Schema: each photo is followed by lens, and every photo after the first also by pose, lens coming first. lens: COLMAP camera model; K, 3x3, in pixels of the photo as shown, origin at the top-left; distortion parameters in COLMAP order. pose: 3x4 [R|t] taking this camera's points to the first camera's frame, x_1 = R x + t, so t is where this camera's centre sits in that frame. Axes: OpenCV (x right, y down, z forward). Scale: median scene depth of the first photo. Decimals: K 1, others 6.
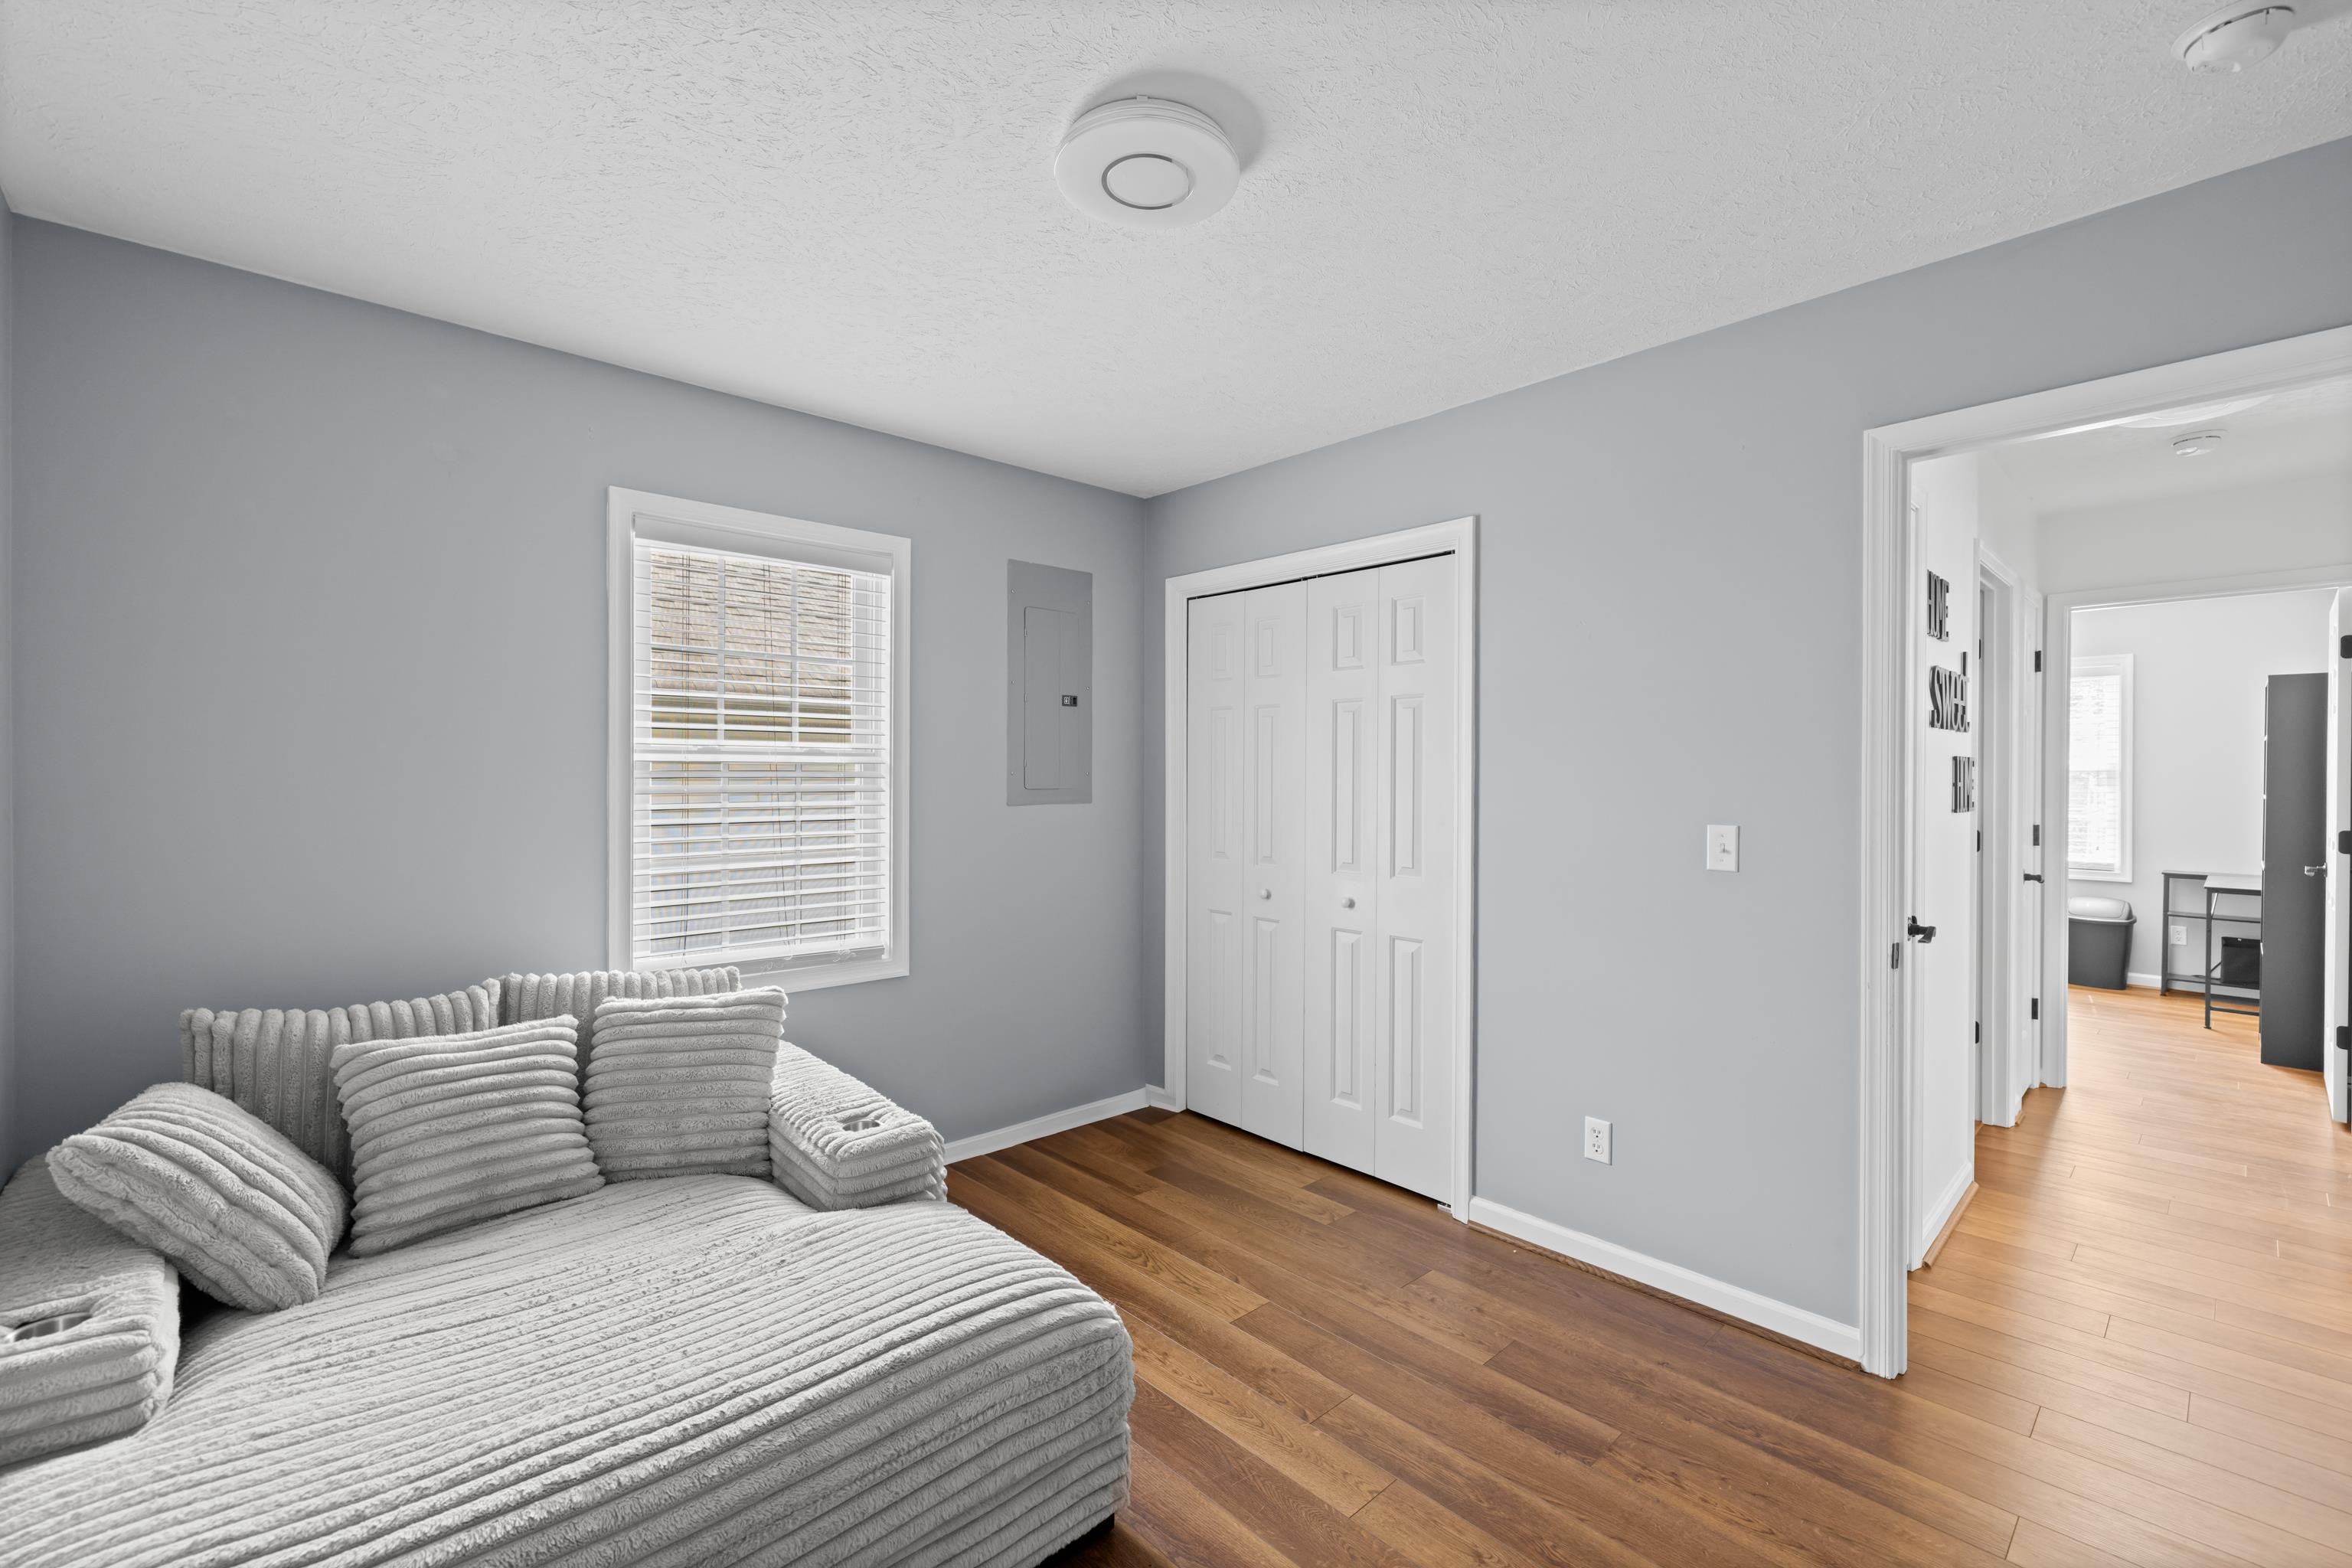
lens RADIAL K [[1004.1, 0, 1164.4], [0, 1004.1, 786.2], [0, 0, 1]] dist [0.001568, -0.000051]
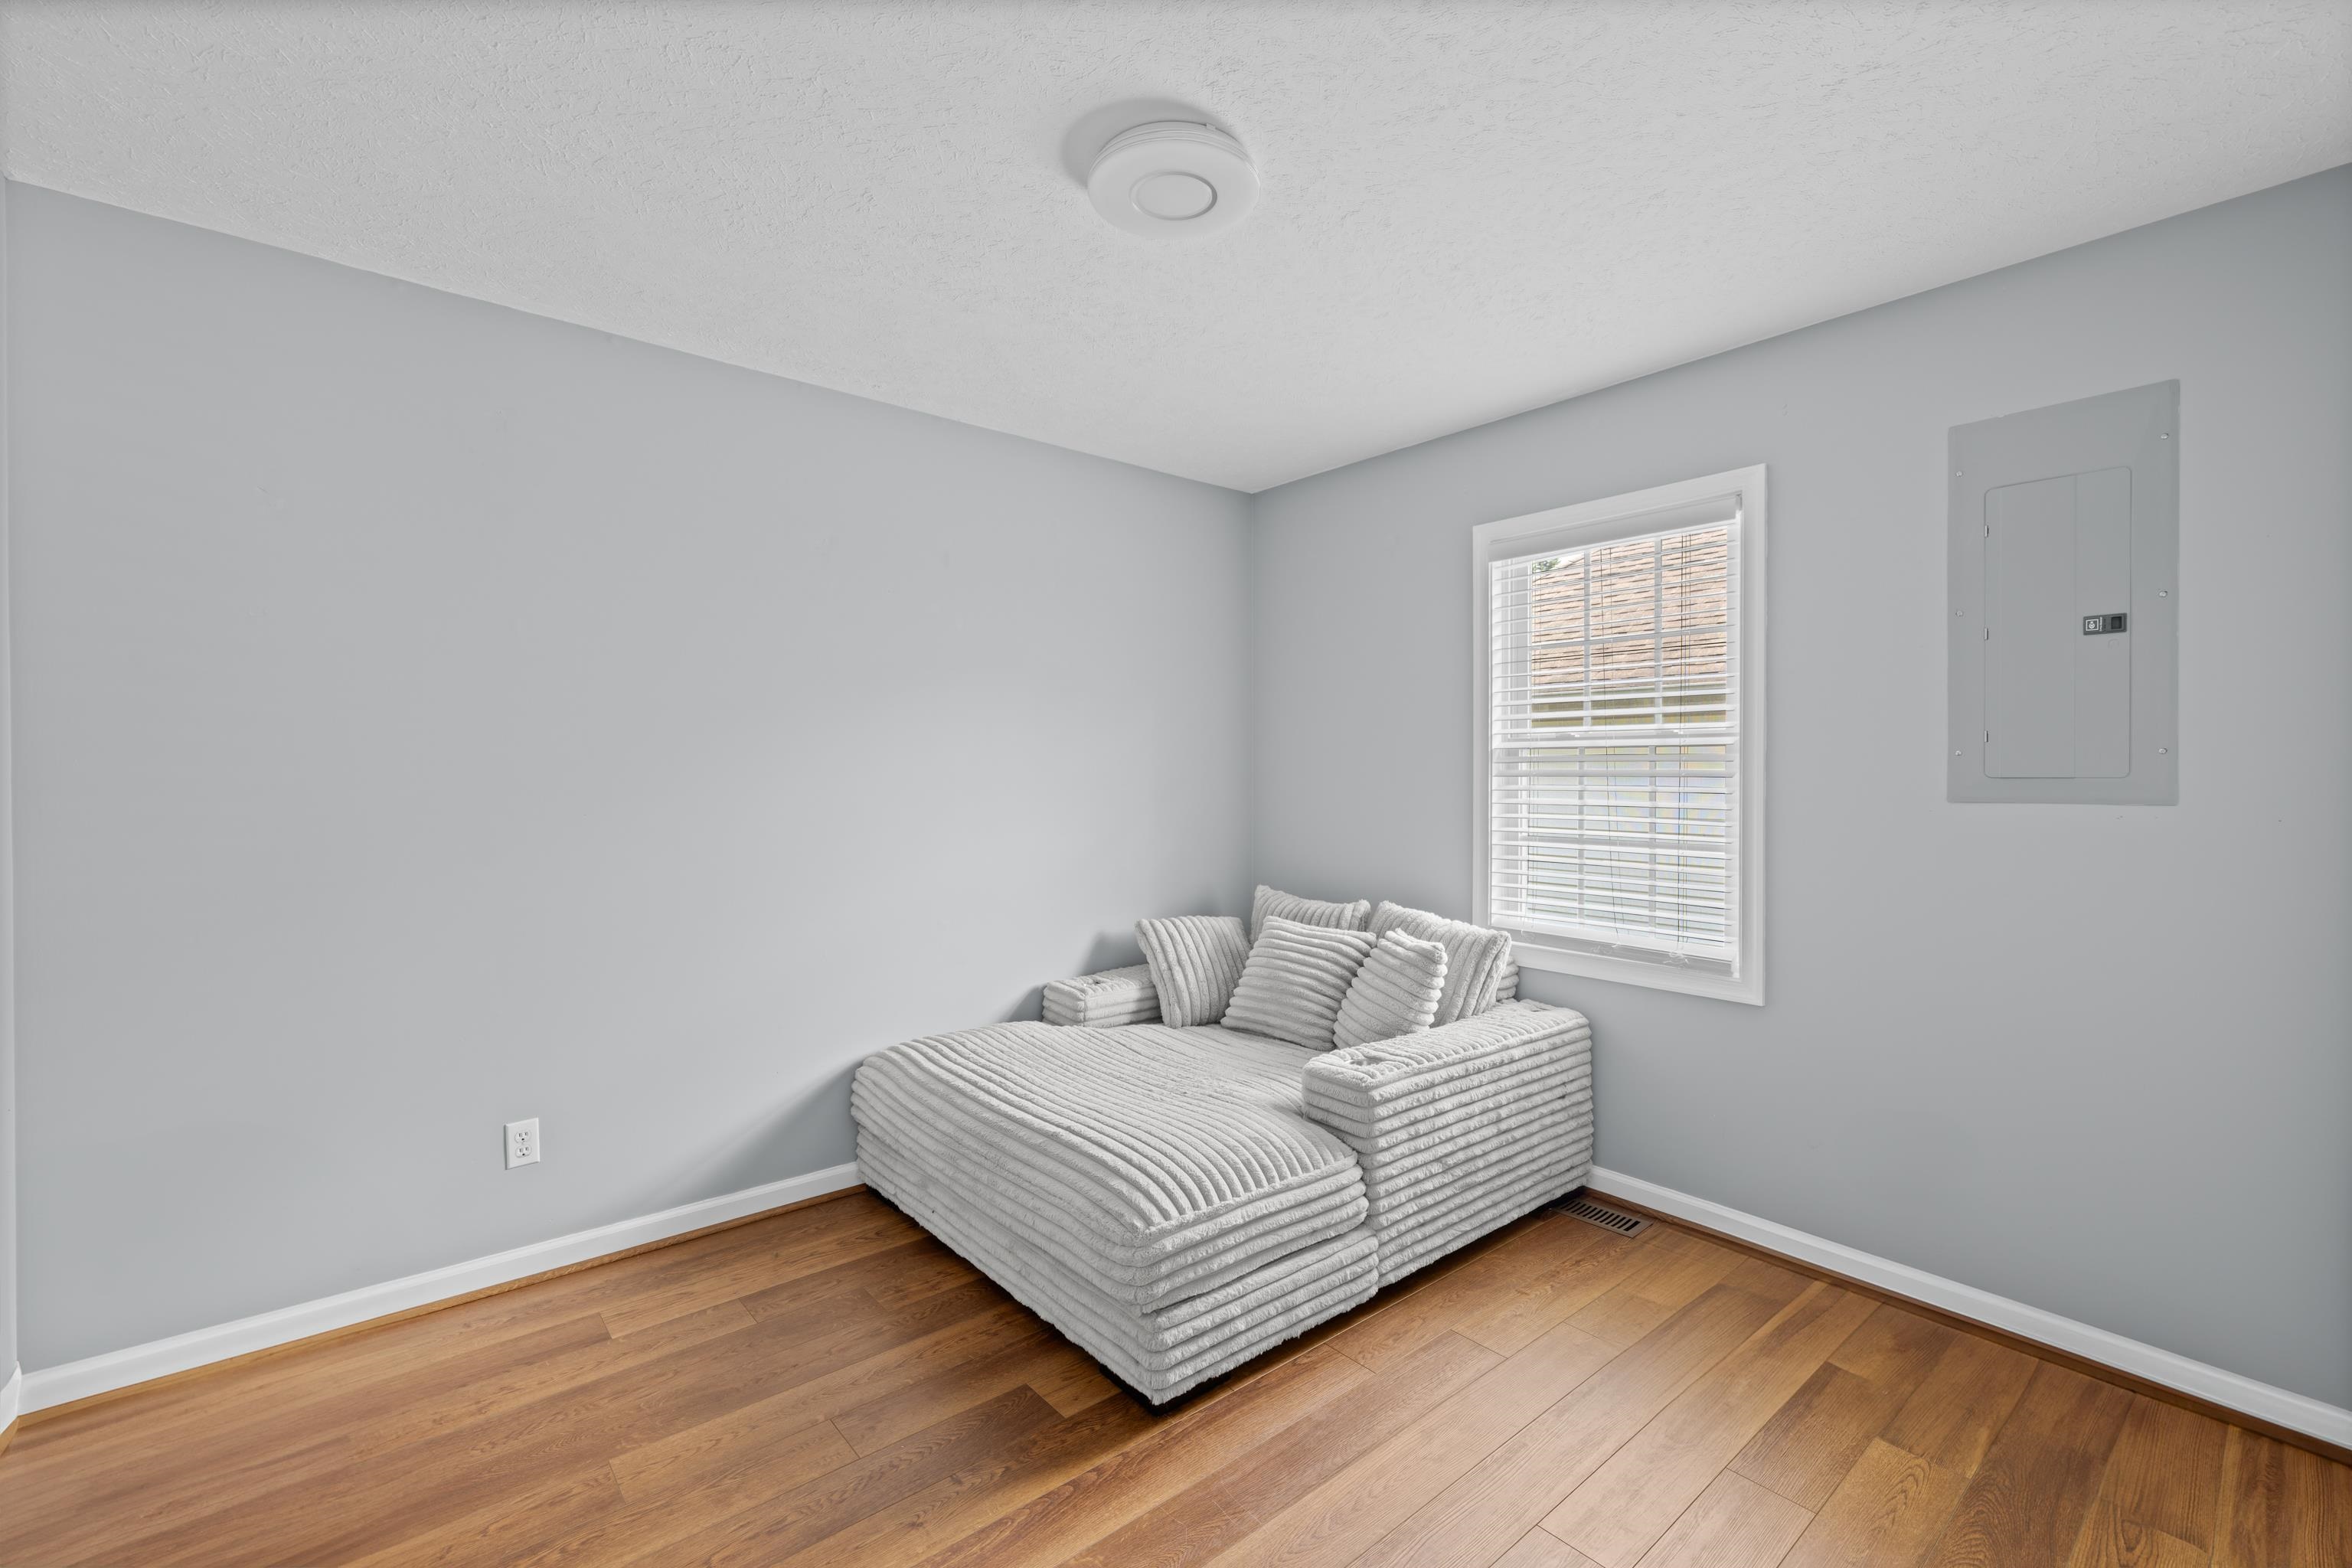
lens RADIAL K [[1004.1, 0, 1179.0], [0, 1004.1, 783.1], [0, 0, 1]] dist [0.001568, -0.000051]
pose [[-0.054103, 0.011380, -0.998470, 0.696991], [-0.007810, 0.999900, 0.011819, 0.004121], [0.998505, 0.008437, -0.054009, 0.695194]]
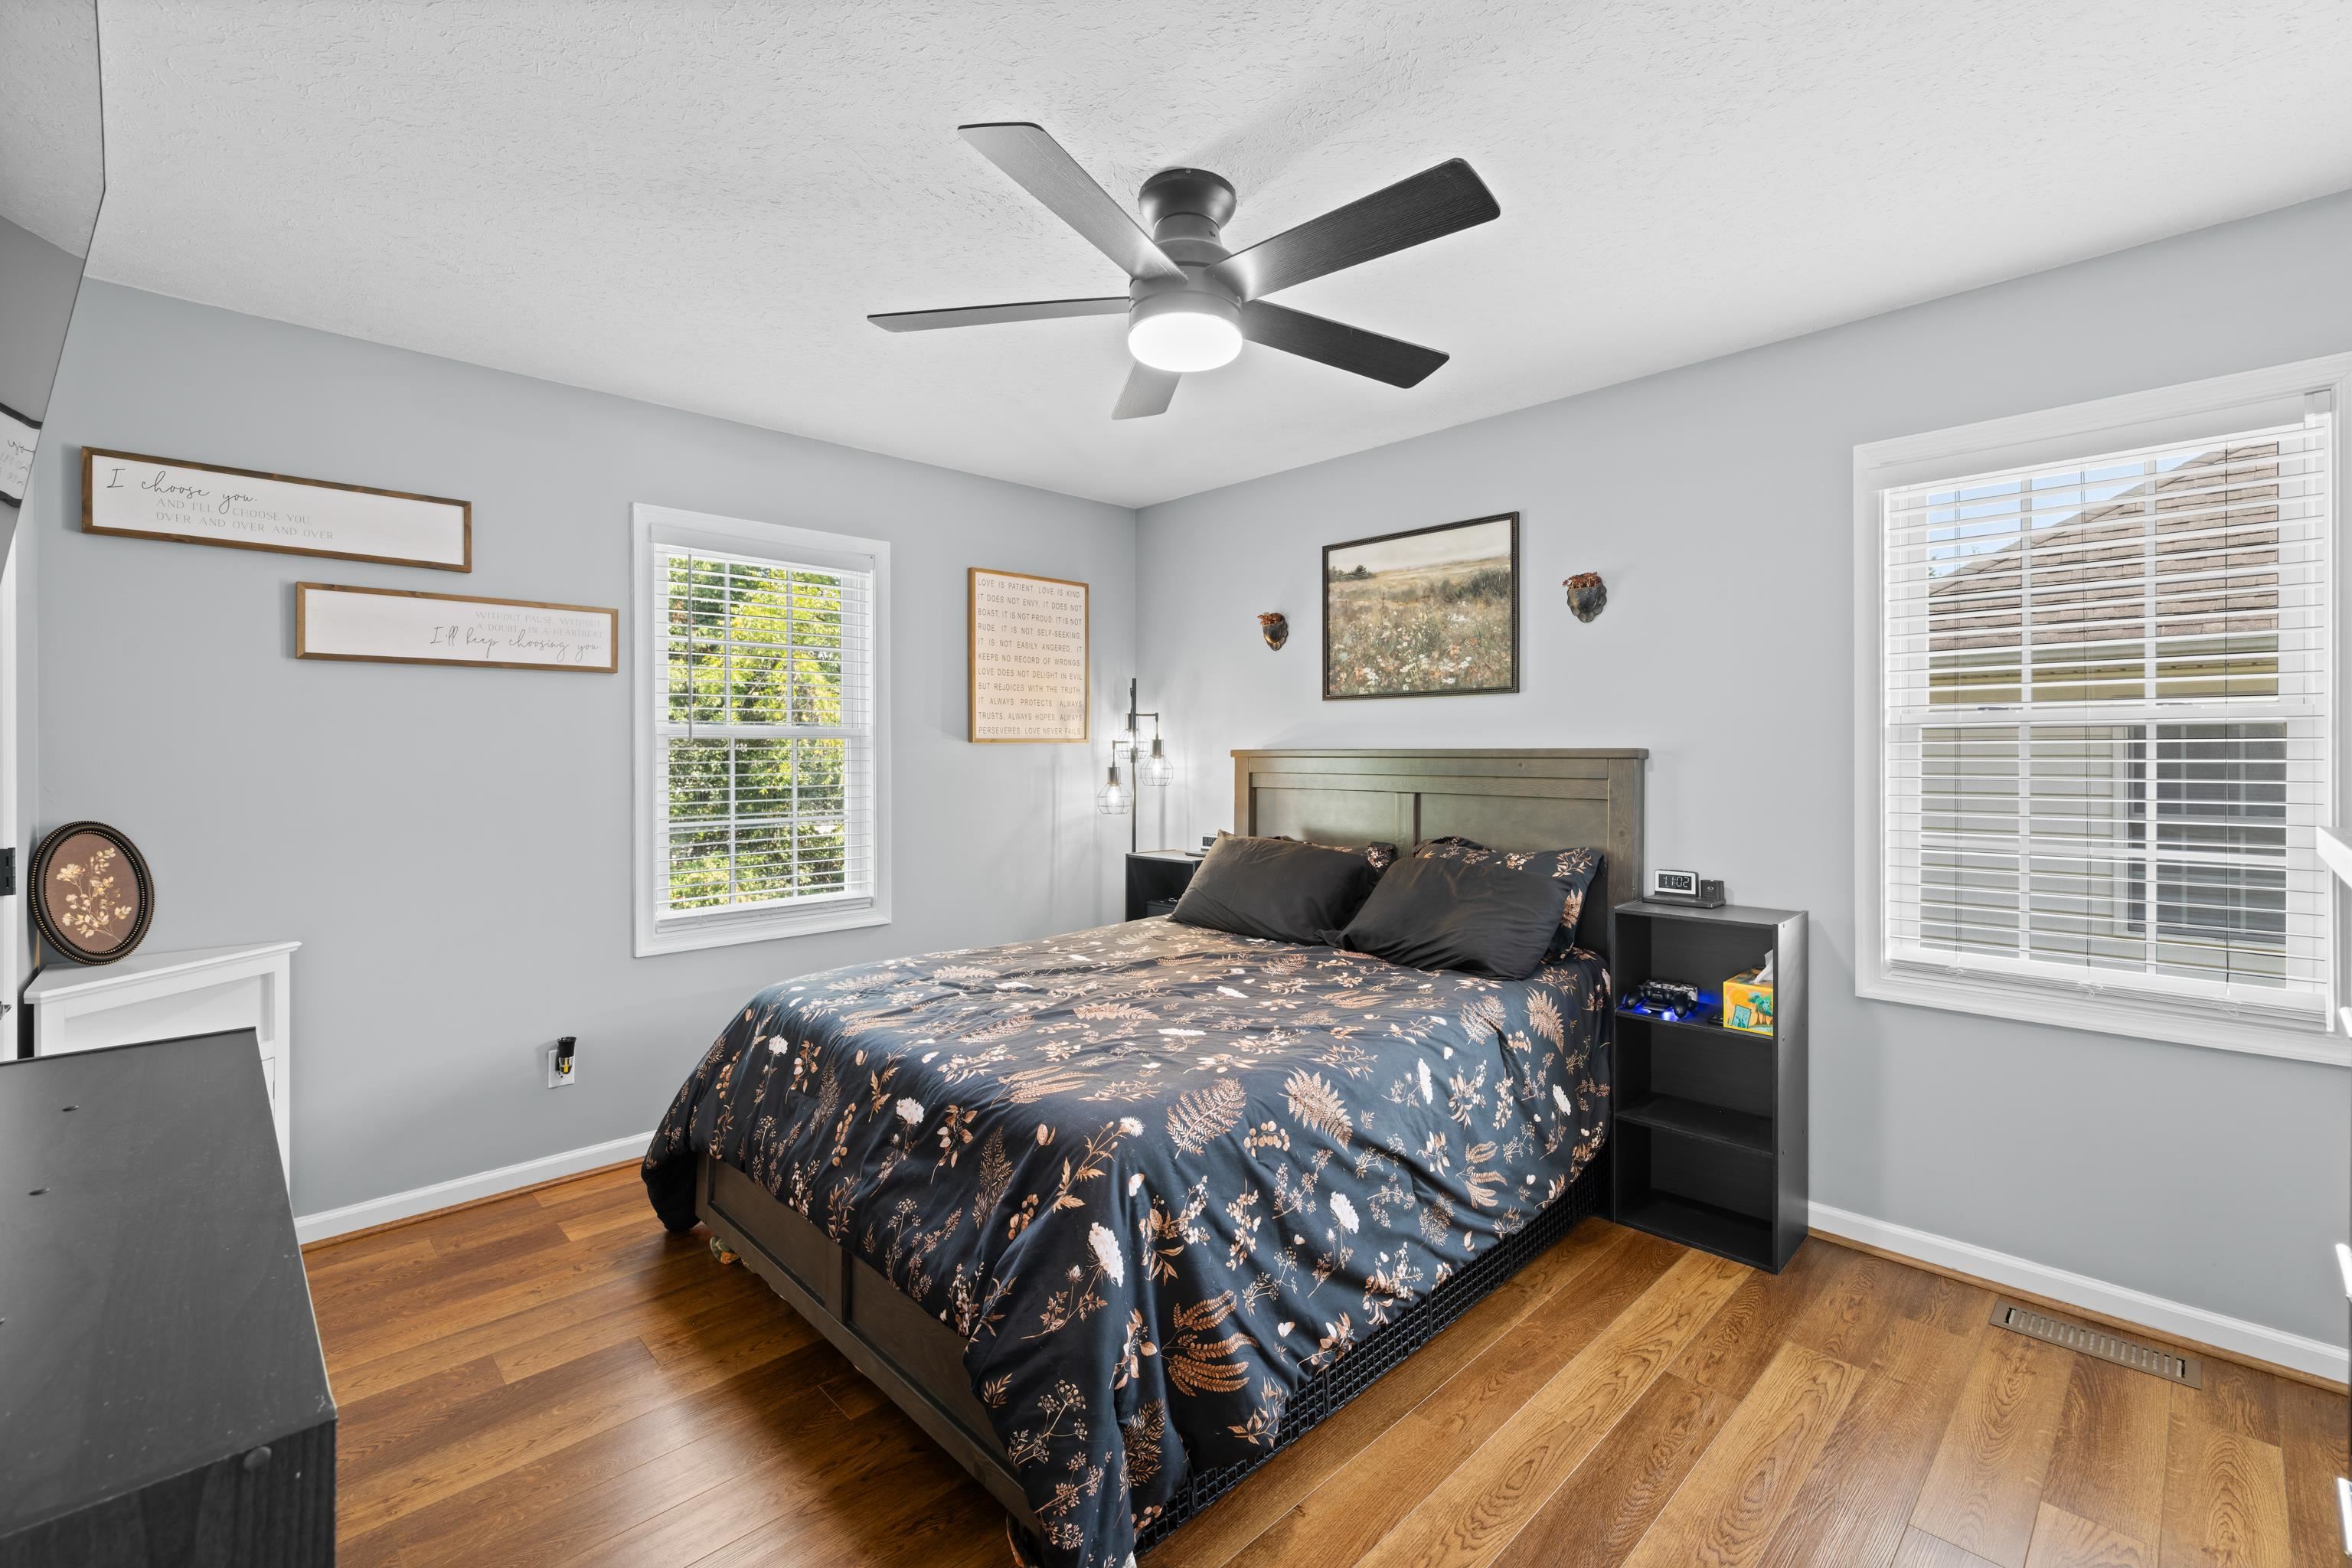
lens RADIAL K [[1004.1, 0, 1168.6], [0, 1004.1, 767.7], [0, 0, 1]] dist [0.001568, -0.000051]
pose [[0.022531, 0.005964, -0.999728, 0.385279], [-0.011528, 0.999917, 0.005705, 0.009204], [0.999680, 0.011396, 0.022598, 0.324615]]
